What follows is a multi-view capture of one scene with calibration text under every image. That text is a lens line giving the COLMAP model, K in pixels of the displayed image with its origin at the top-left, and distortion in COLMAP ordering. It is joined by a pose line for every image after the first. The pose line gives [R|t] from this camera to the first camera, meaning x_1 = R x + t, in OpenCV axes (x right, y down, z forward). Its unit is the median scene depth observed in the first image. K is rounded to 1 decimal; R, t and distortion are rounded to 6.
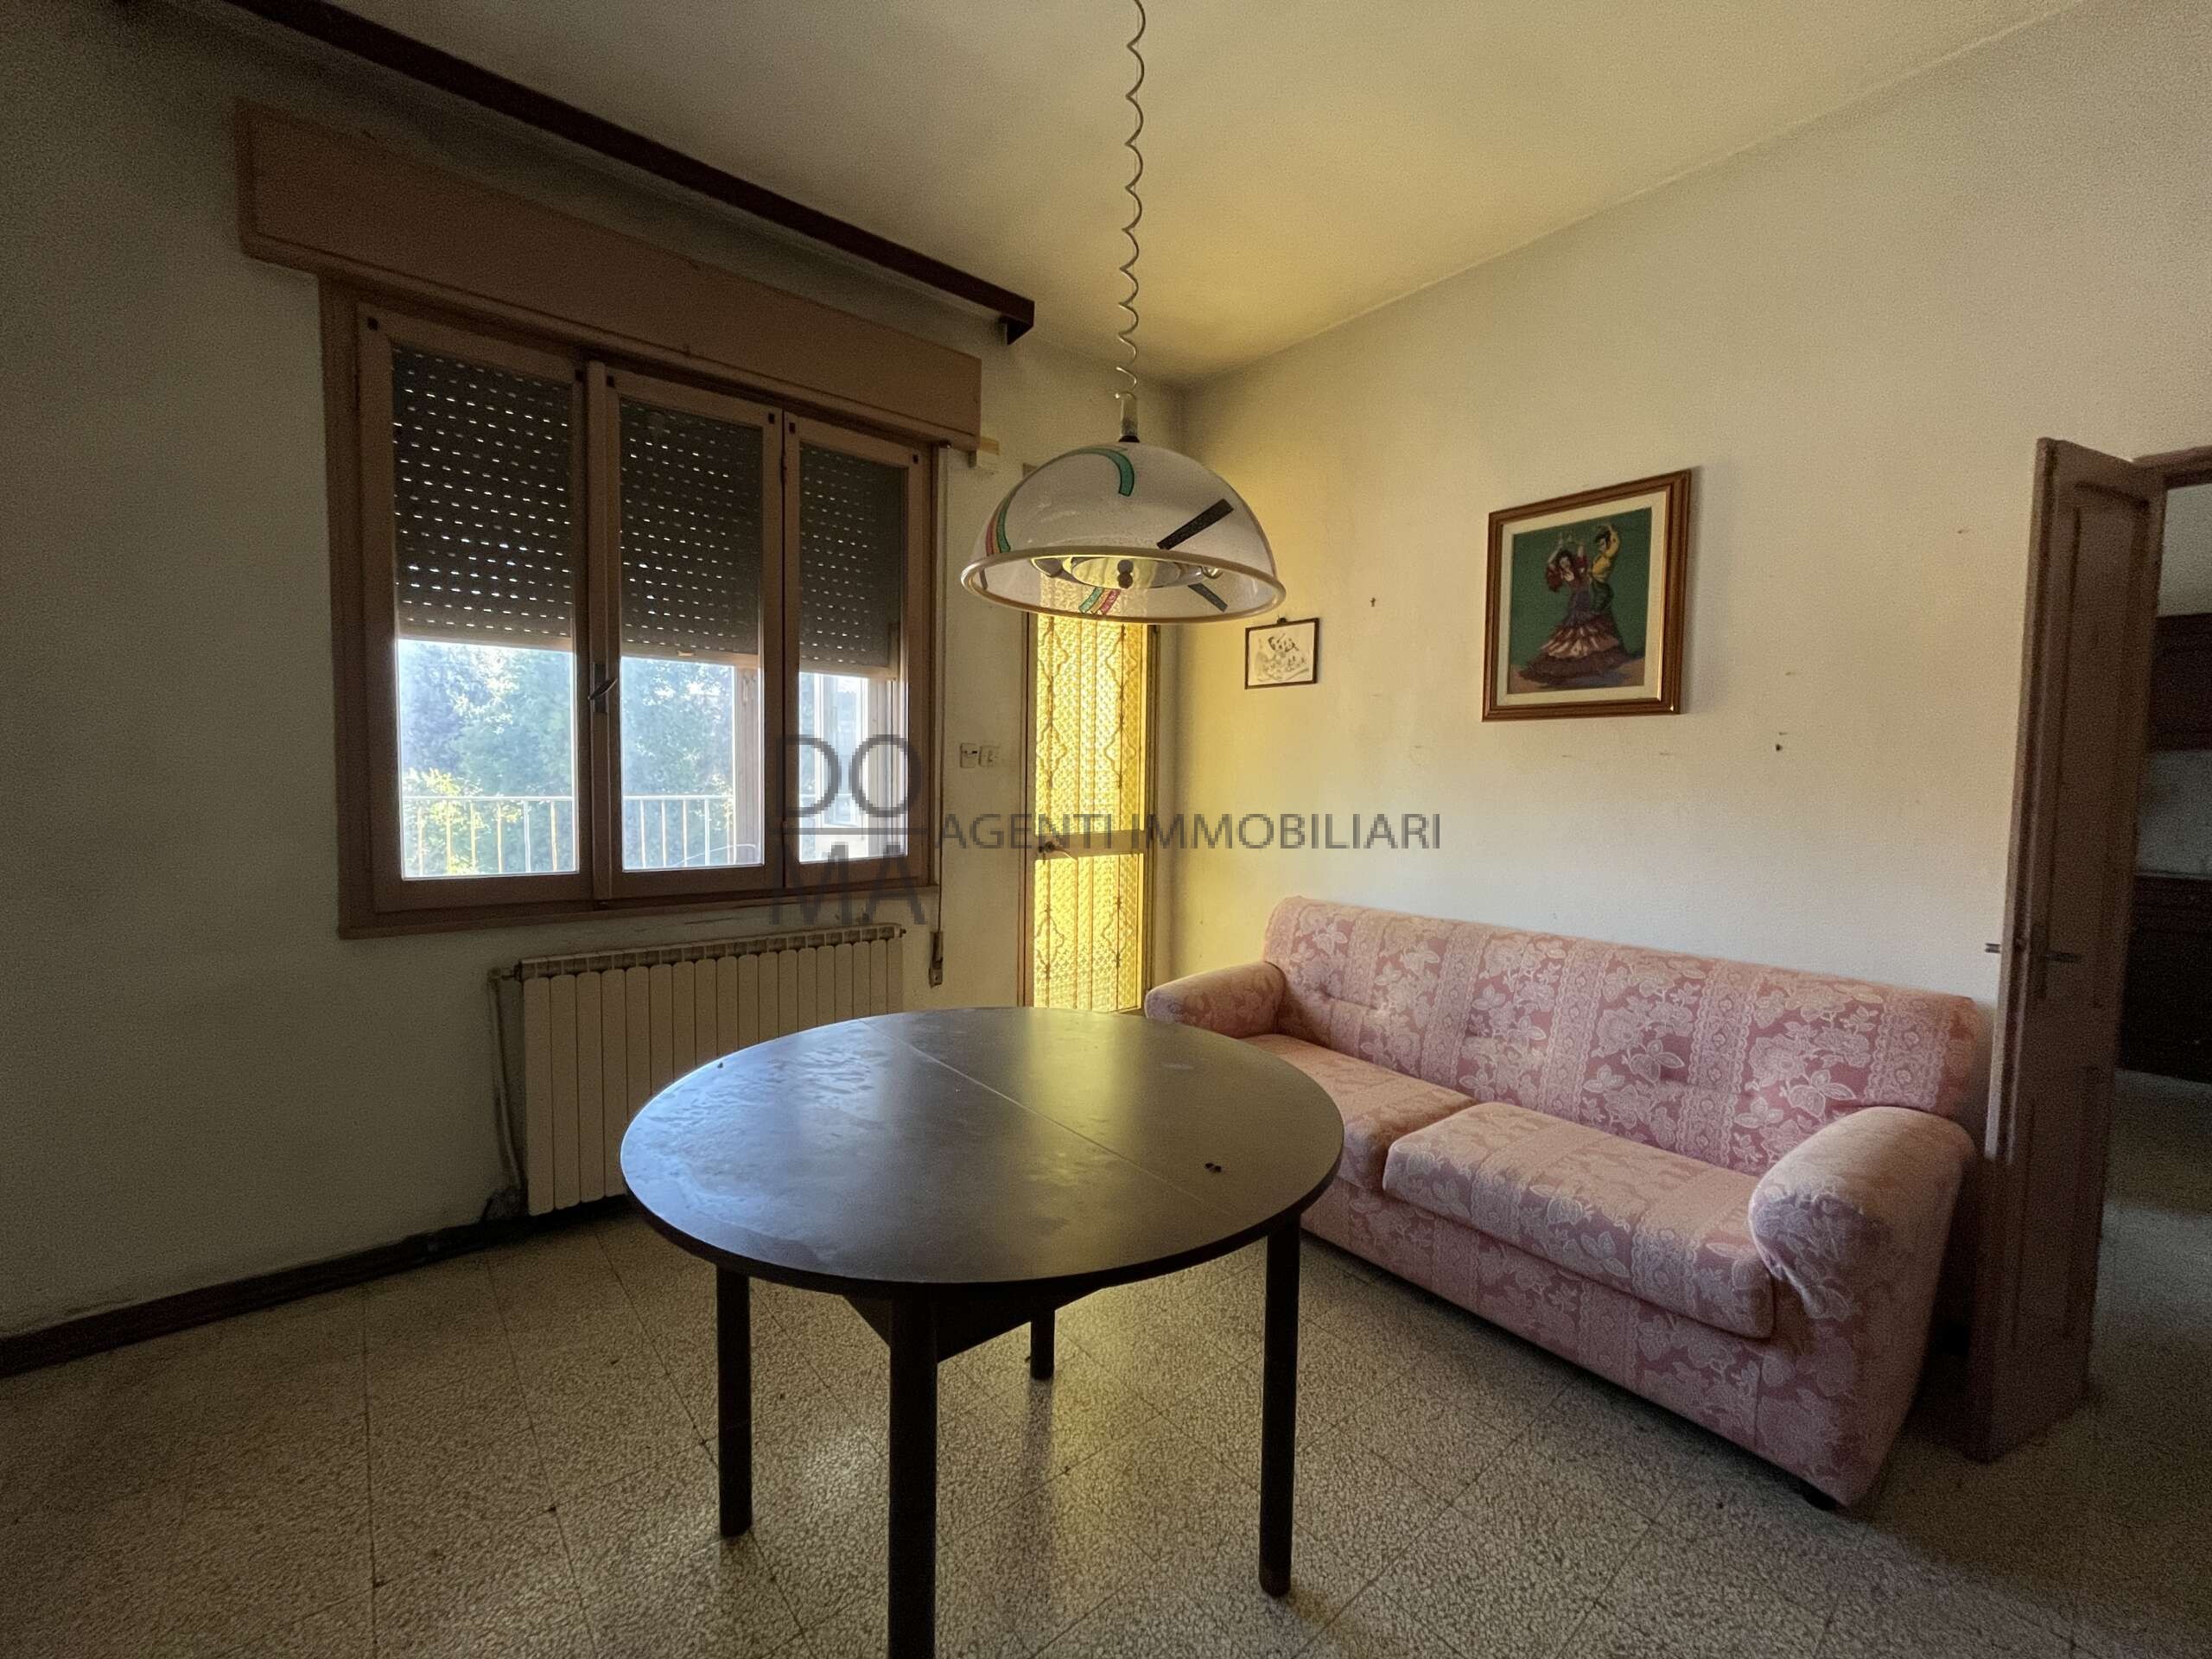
lens RADIAL K [[895.0, 0, 1105.1], [0, 895.0, 824.5], [0, 0, 1]] dist [-0.001188, -0.000234]
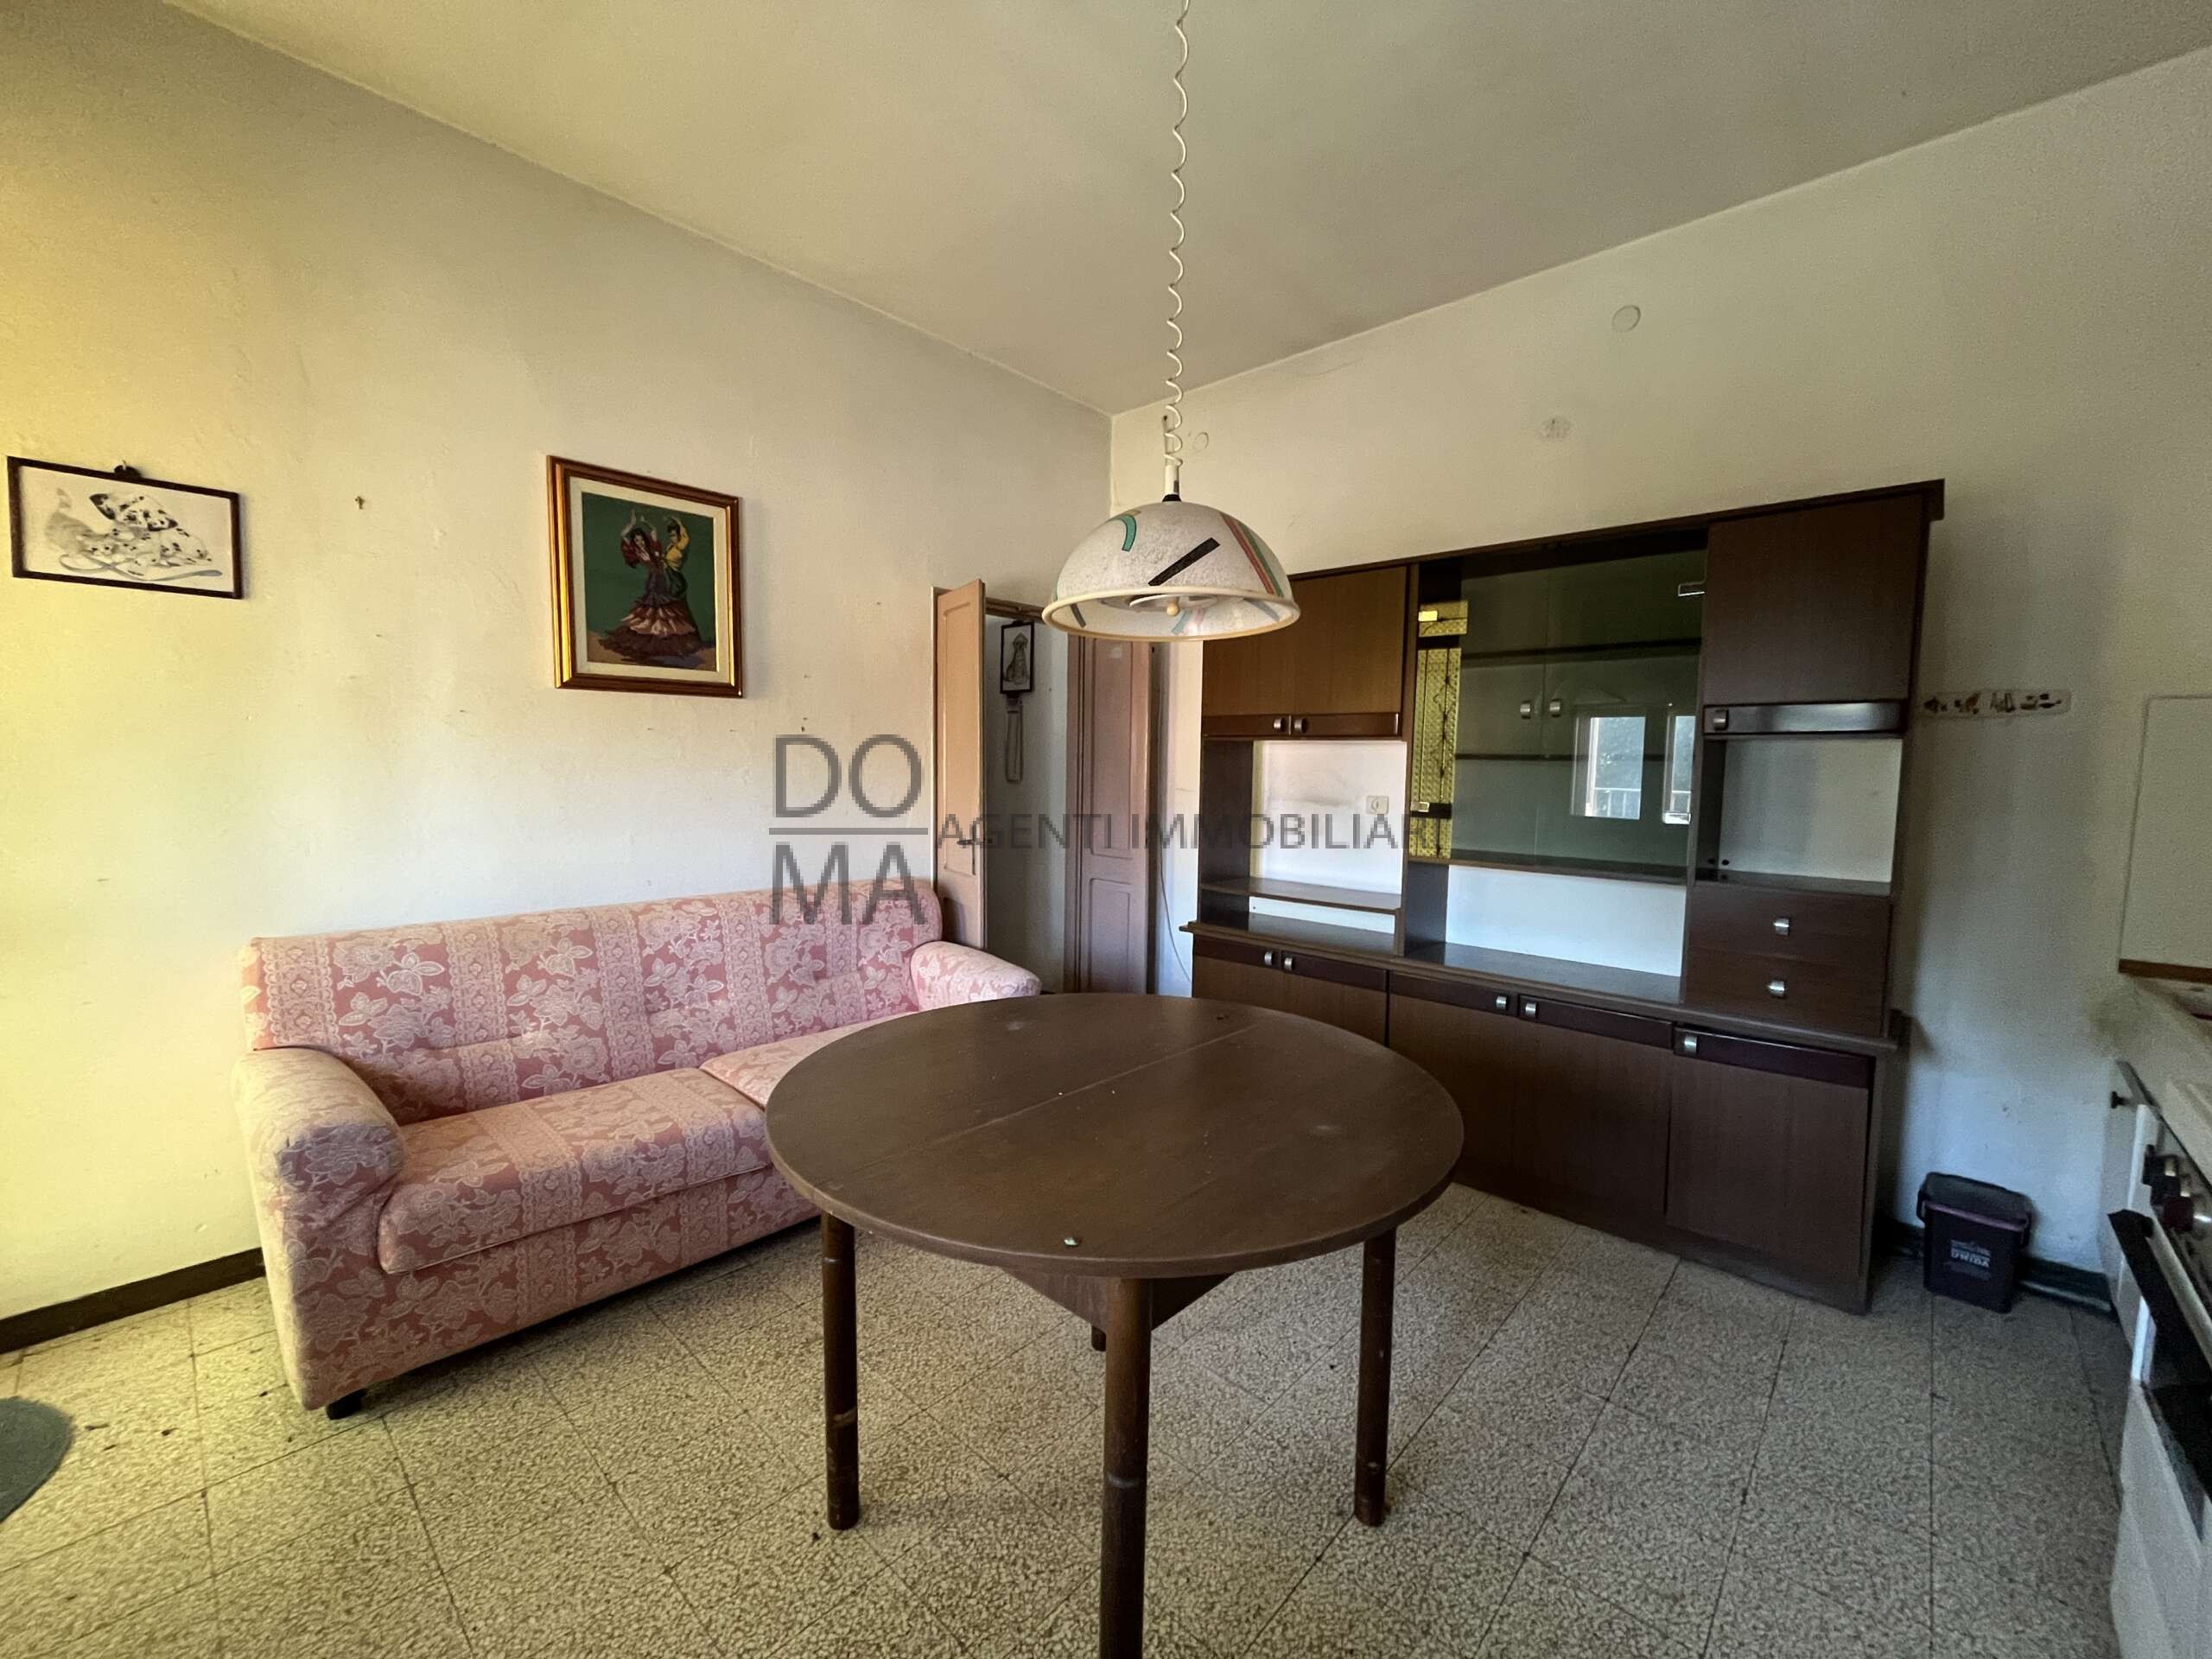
lens RADIAL K [[895.0, 0, 1105.1], [0, 895.0, 824.5], [0, 0, 1]] dist [-0.001188, -0.000234]
pose [[-0.120663, -0.091461, 0.988471, -0.603546], [0.039372, 0.994522, 0.096827, -0.047053], [-0.991912, 0.050602, -0.116401, 0.610873]]
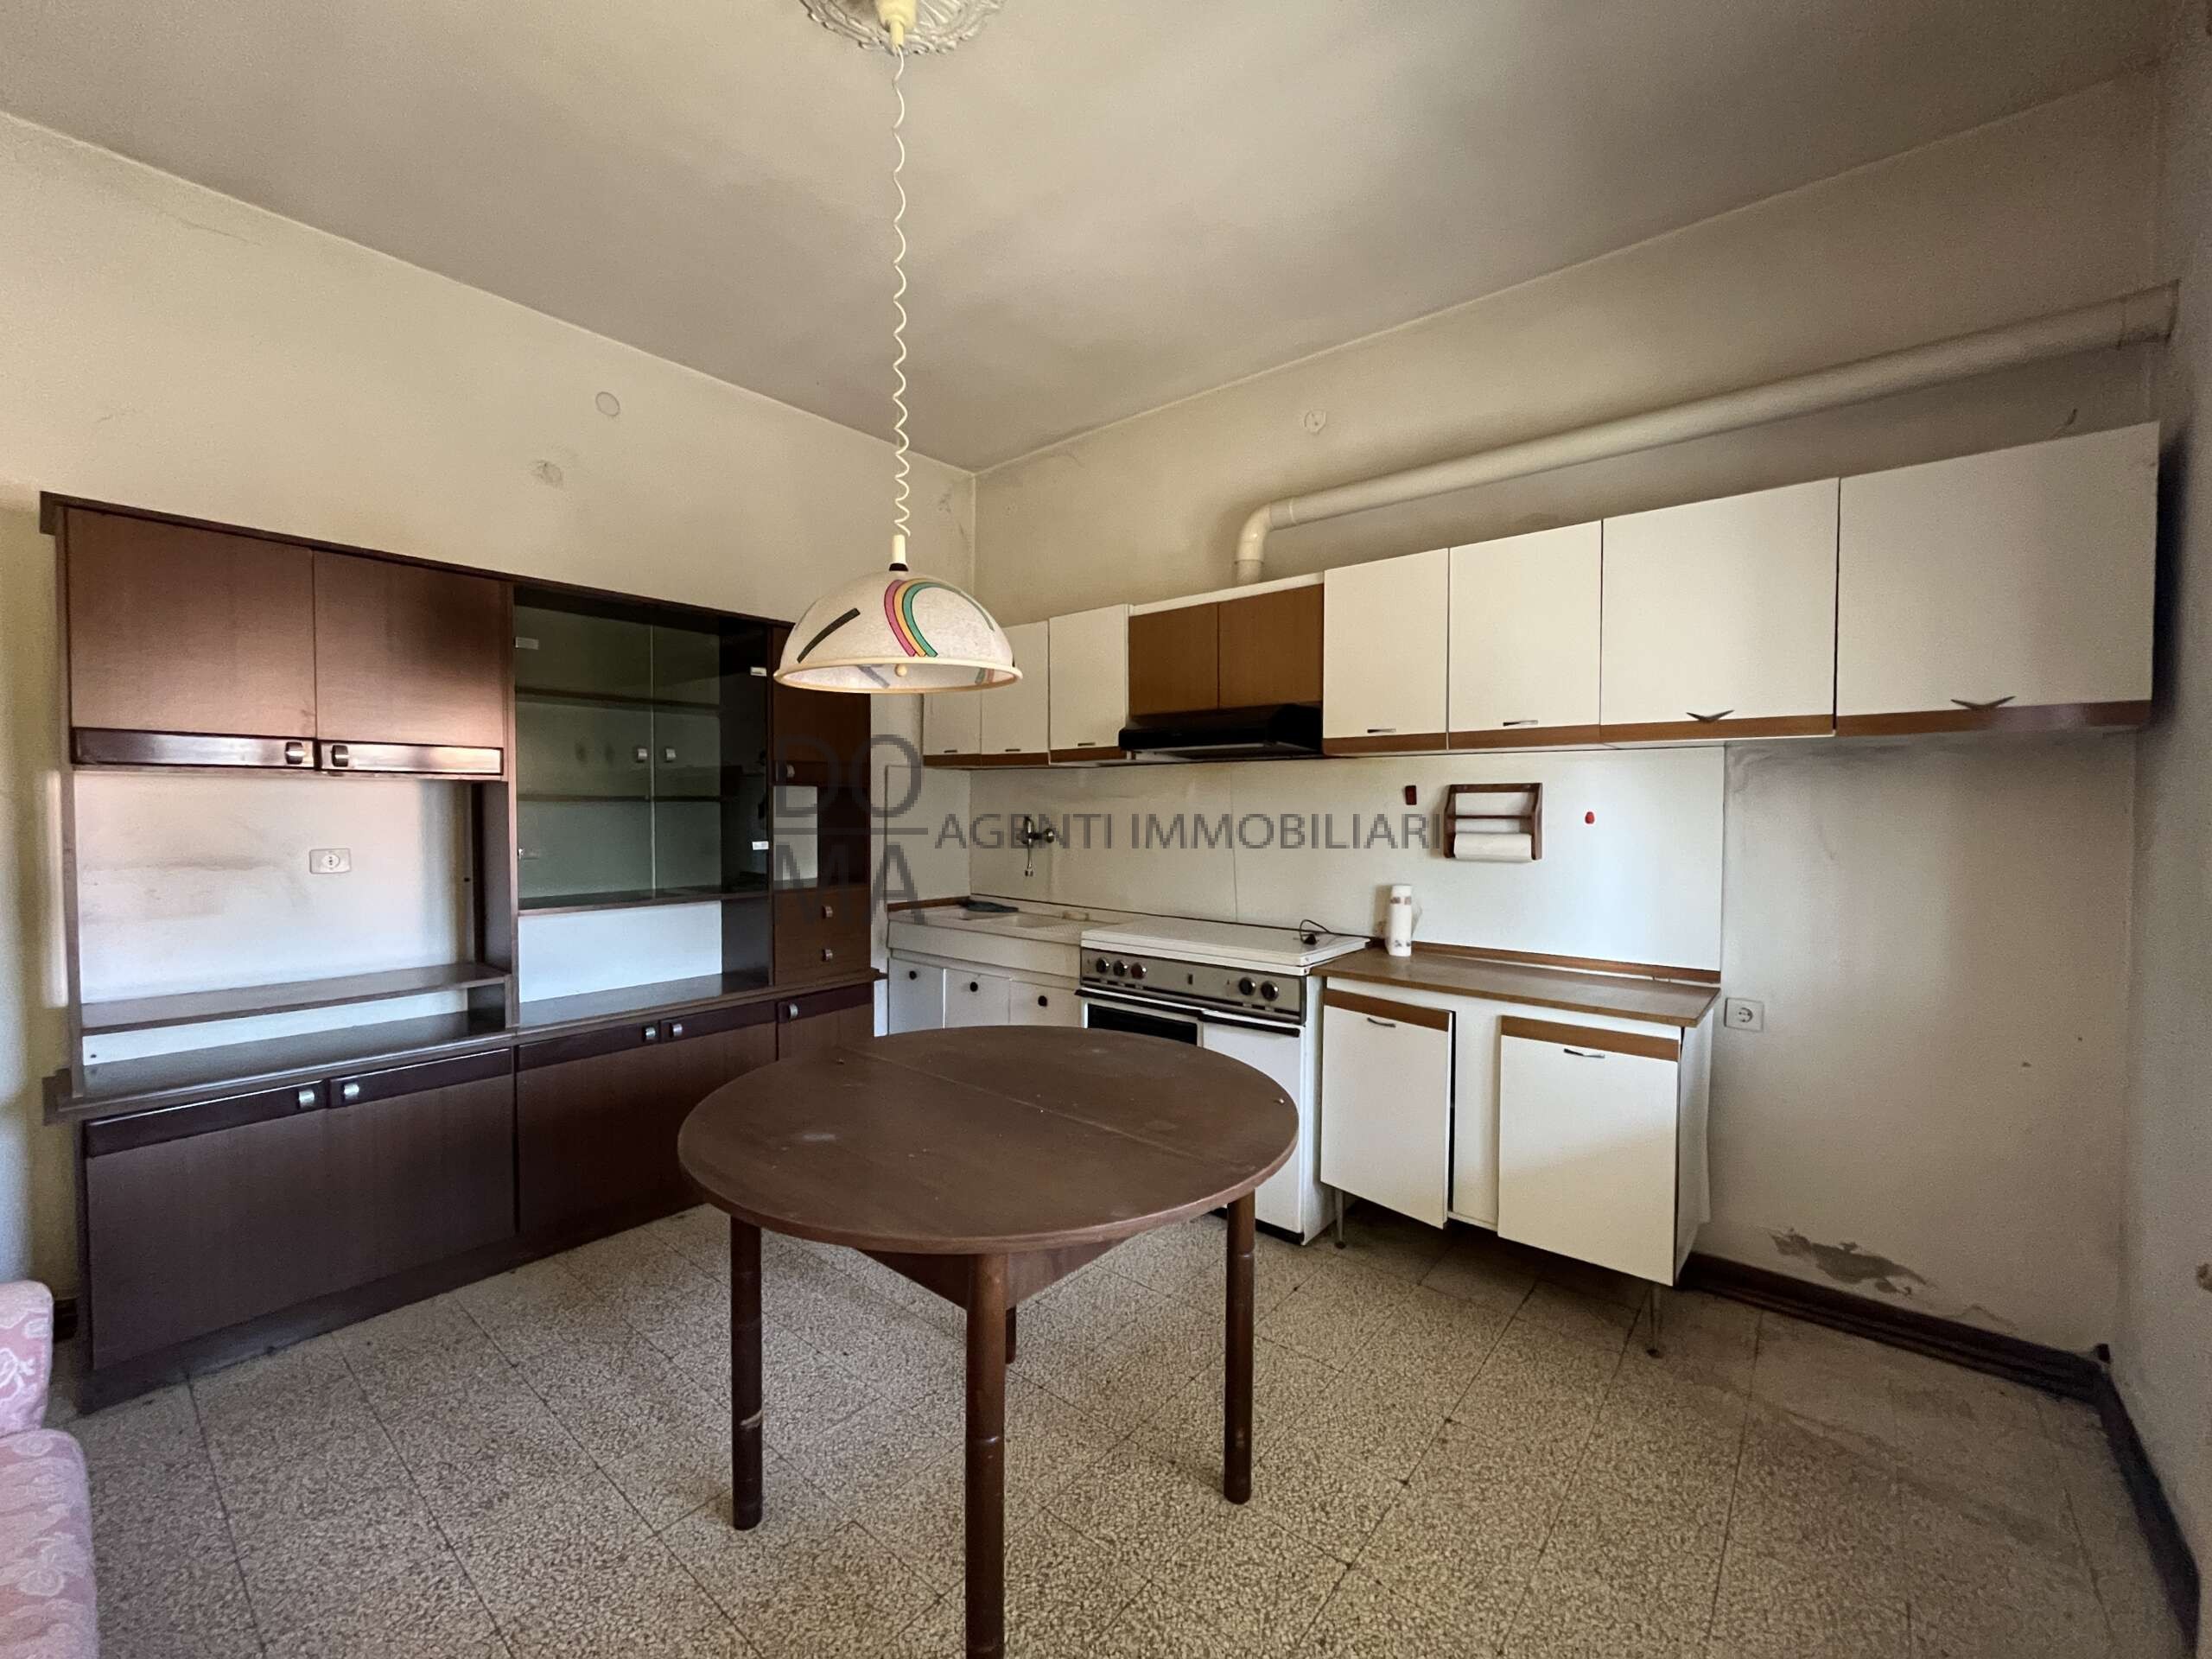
lens RADIAL K [[895.0, 0, 1105.1], [0, 895.0, 824.5], [0, 0, 1]] dist [-0.001188, -0.000234]
pose [[-0.984501, -0.020734, -0.174148, -0.022702], [-0.034193, 0.996624, 0.074643, -0.074175], [0.172012, 0.079440, -0.981886, 1.161585]]
